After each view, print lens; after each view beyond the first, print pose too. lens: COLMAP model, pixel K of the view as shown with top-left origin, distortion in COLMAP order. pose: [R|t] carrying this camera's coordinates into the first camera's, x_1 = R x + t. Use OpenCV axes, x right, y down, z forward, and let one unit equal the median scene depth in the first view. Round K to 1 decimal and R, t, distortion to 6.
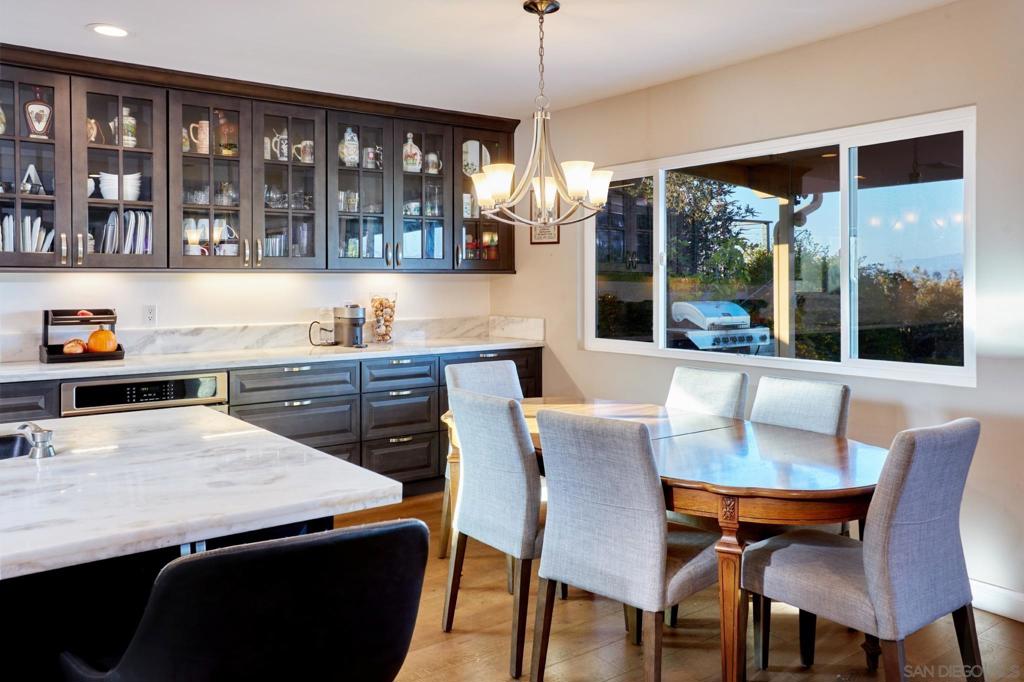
lens RADIAL K [[809.7, 0, 507.9], [0, 809.7, 281.1], [0, 0, 1]] dist [0.010621, 0.011702]
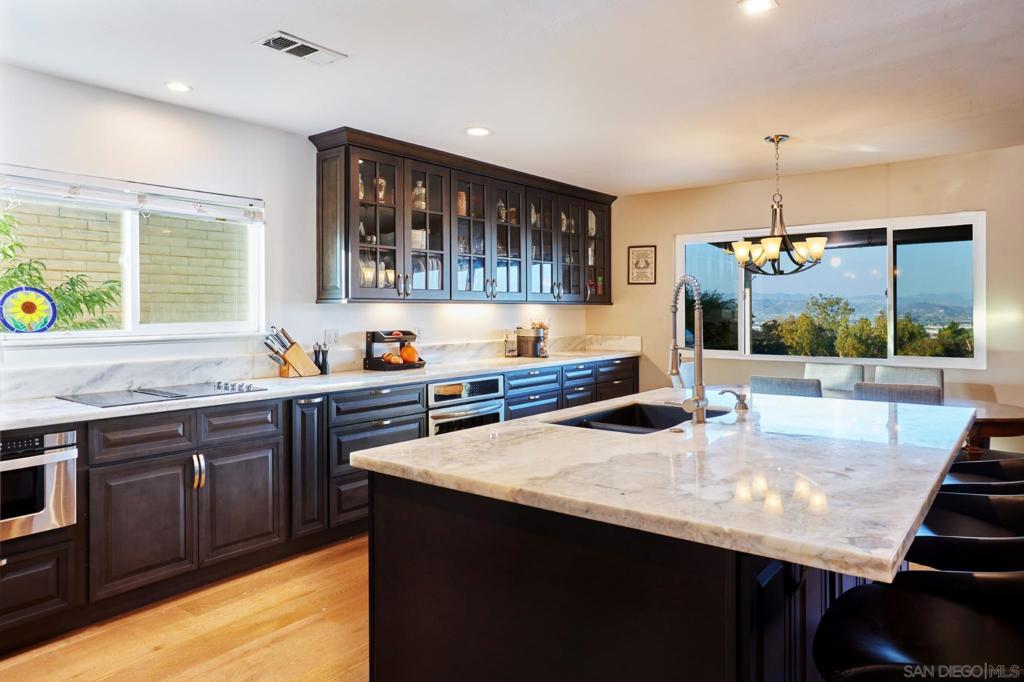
lens RADIAL K [[667.3, 0, 512.6], [0, 667.3, 316.8], [0, 0, 1]] dist [-0.005780, -0.000107]
pose [[0.965924, -0.002335, 0.258815, -0.563653], [-0.000017, 0.999959, 0.009086, 0.001427], [-0.258825, -0.008781, 0.965884, -0.099860]]
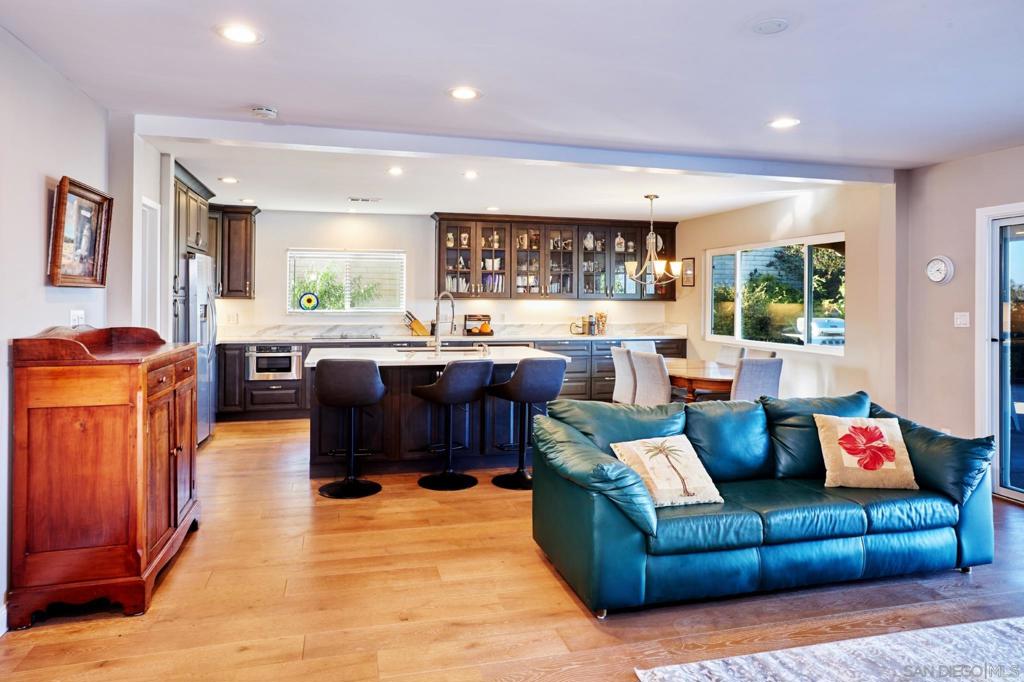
lens RADIAL K [[644.7, 0, 509.8], [0, 644.7, 299.7], [0, 0, 1]] dist [-0.000365, 0.001950]
pose [[0.927630, 0.008367, -0.373406, 0.264295], [-0.008689, 0.999962, 0.000823, -0.011979], [0.373399, 0.002481, 0.927668, -0.700585]]
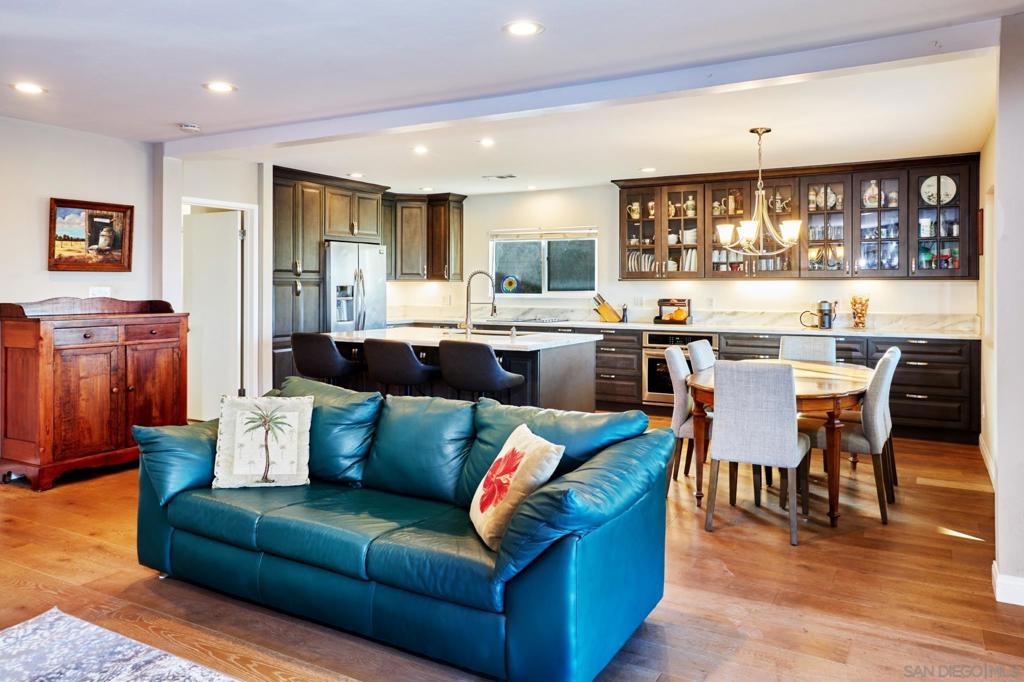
lens RADIAL K [[737.6, 0, 510.2], [0, 737.6, 289.5], [0, 0, 1]] dist [0.002725, 0.006051]
pose [[0.400450, 0.008007, -0.916284, 0.903208], [-0.001565, 0.999966, 0.008054, -0.002140], [0.916317, -0.001791, 0.400449, -0.095443]]
